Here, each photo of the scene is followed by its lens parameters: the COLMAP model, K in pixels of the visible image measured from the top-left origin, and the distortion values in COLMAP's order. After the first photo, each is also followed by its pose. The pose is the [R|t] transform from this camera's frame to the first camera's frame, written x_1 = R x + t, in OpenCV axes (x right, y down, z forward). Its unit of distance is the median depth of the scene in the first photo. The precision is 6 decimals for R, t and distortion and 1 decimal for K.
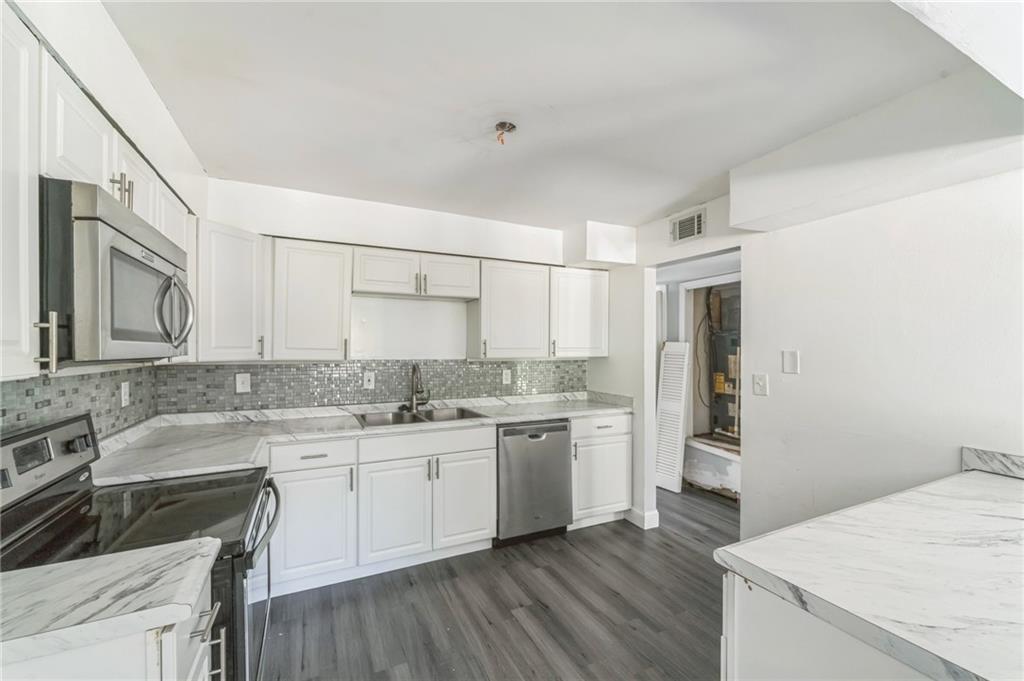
lens RADIAL K [[414.0, 0, 509.8], [0, 414.0, 344.8], [0, 0, 1]] dist [0.001748, -0.000010]
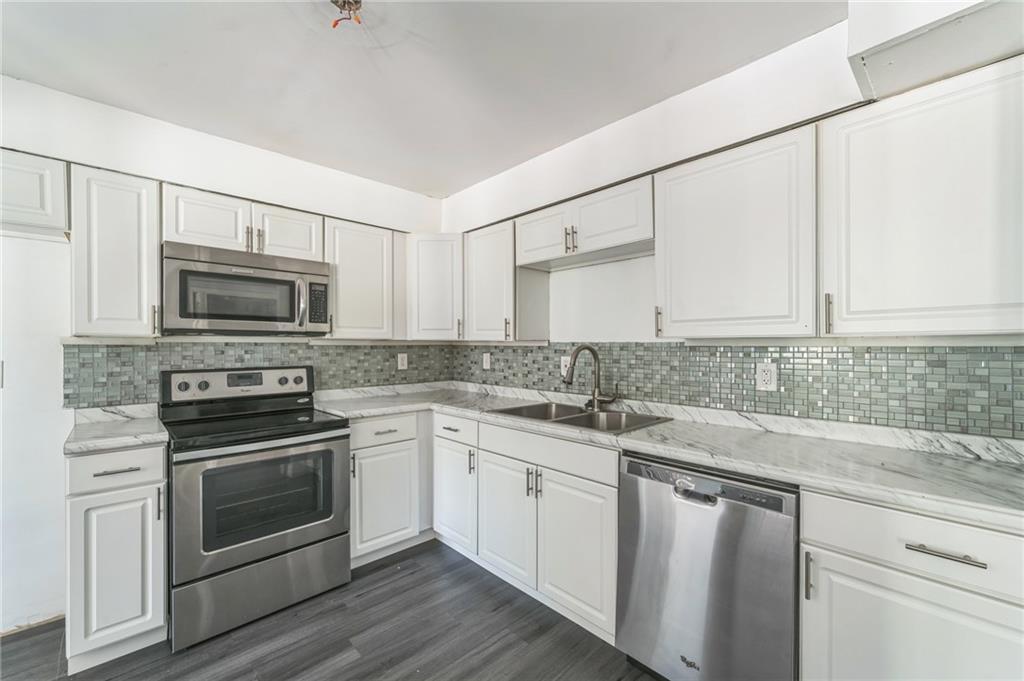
lens RADIAL K [[414.0, 0, 509.8], [0, 414.0, 344.8], [0, 0, 1]] dist [0.001748, -0.000010]
pose [[0.300403, -0.002427, -0.953809, 0.484280], [0.006408, 0.999979, -0.000526, 0.044662], [0.953791, -0.005954, 0.300412, 0.678273]]
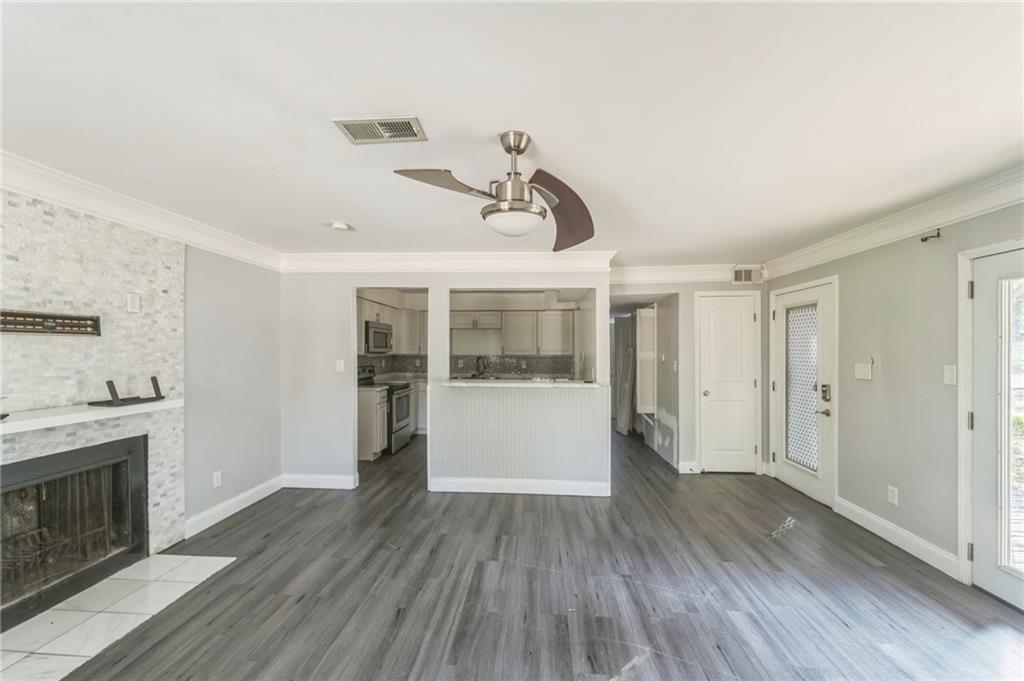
lens RADIAL K [[415.9, 0, 511.4], [0, 415.9, 350.2], [0, 0, 1]] dist [0.002479, 0.000072]
pose [[0.866592, 0.003298, -0.499007, 1.216336], [-0.000805, 0.999986, 0.005211, -0.005297], [0.499017, -0.004114, 0.866582, -1.031640]]
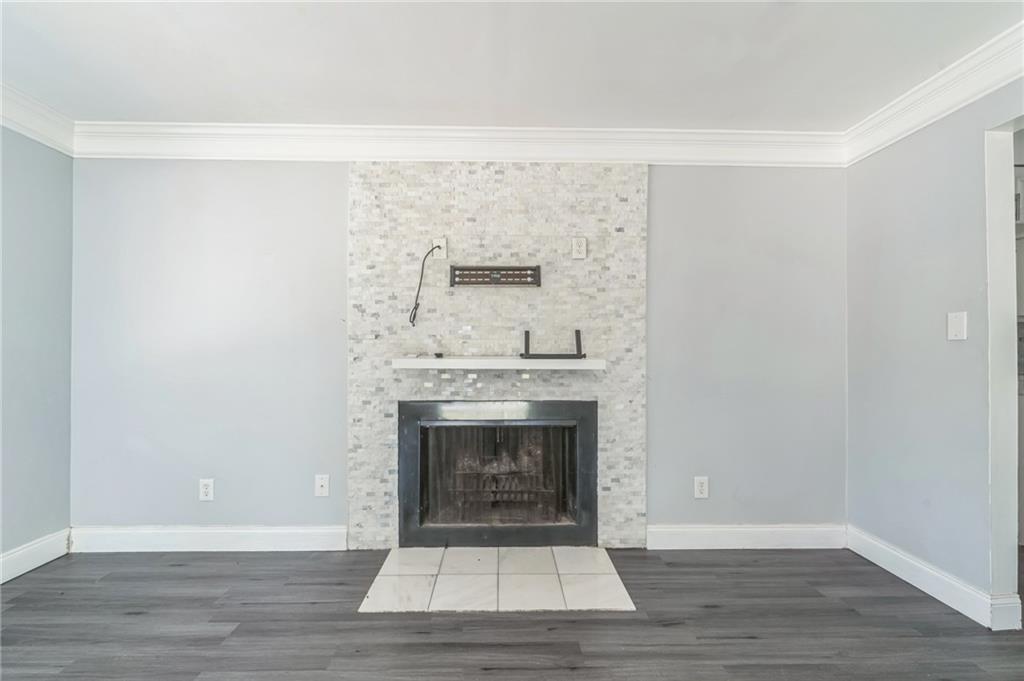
lens RADIAL K [[443.0, 0, 507.7], [0, 443.0, 347.9], [0, 0, 1]] dist [0.000332, 0.000180]
pose [[-0.418811, -0.004318, -0.908063, 0.856776], [-0.000921, 0.999990, -0.004330, 0.097326], [0.908073, -0.000977, -0.418811, -0.392638]]
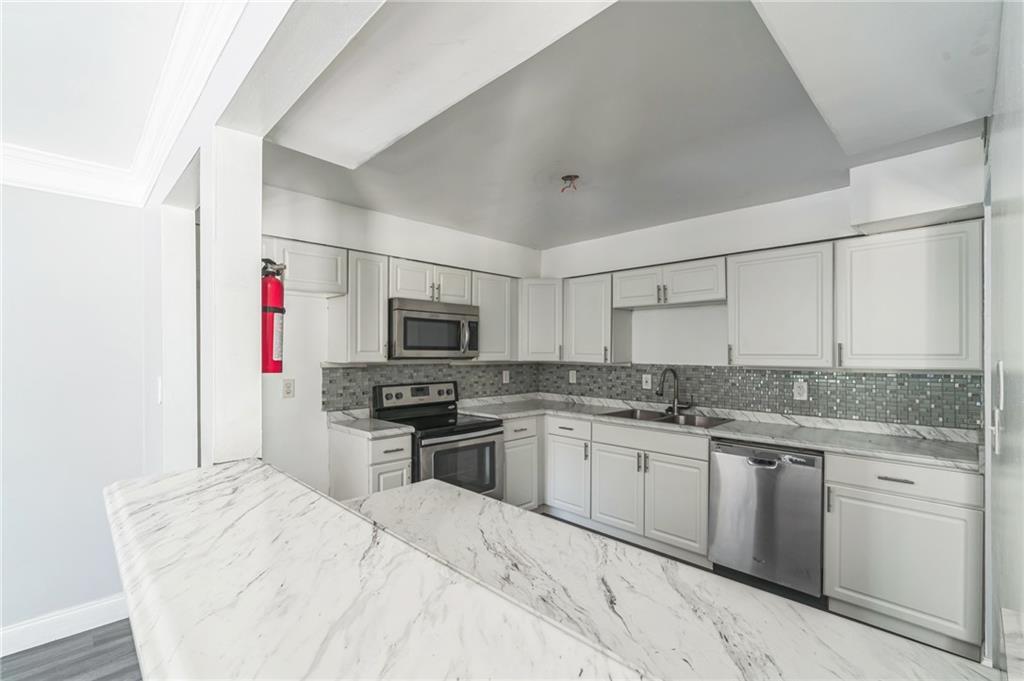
lens RADIAL K [[450.7, 0, 505.7], [0, 450.7, 350.2], [0, 0, 1]] dist [-0.000739, -0.000087]
pose [[0.314855, -0.004790, -0.949128, 0.786906], [0.003173, 0.999987, -0.003995, 0.001998], [0.949135, -0.001753, 0.314866, 0.249226]]
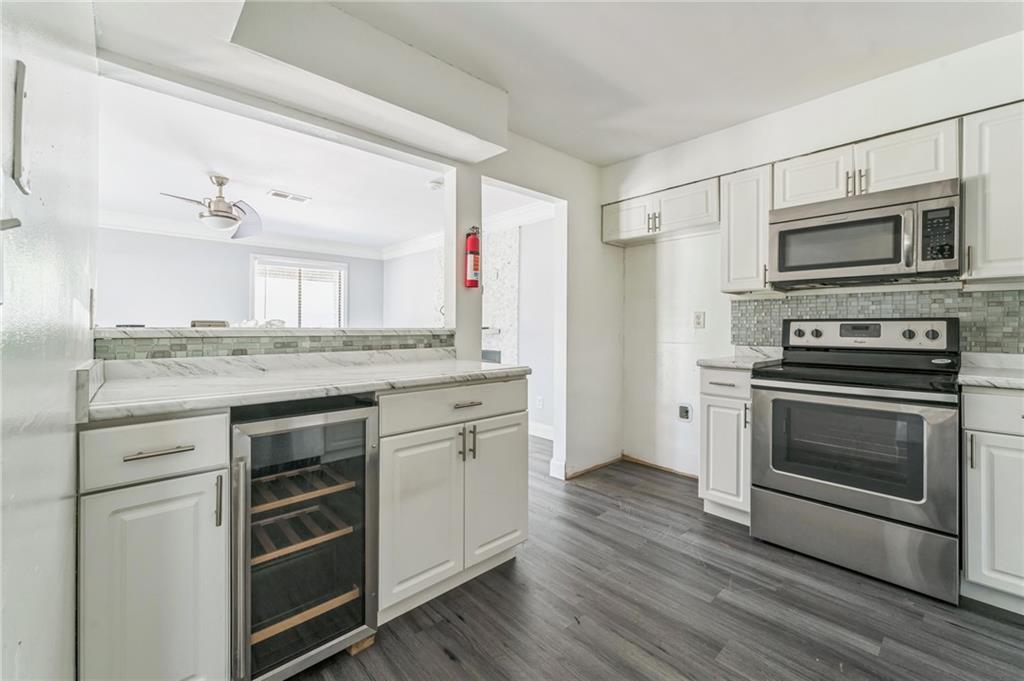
lens RADIAL K [[419.2, 0, 511.8], [0, 419.2, 326.5], [0, 0, 1]] dist [0.001095, 0.000061]
pose [[-0.958886, -0.002897, -0.283775, 0.401499], [-0.001915, 0.999991, -0.003736, 0.108257], [0.283783, -0.003039, -0.958884, 1.009051]]
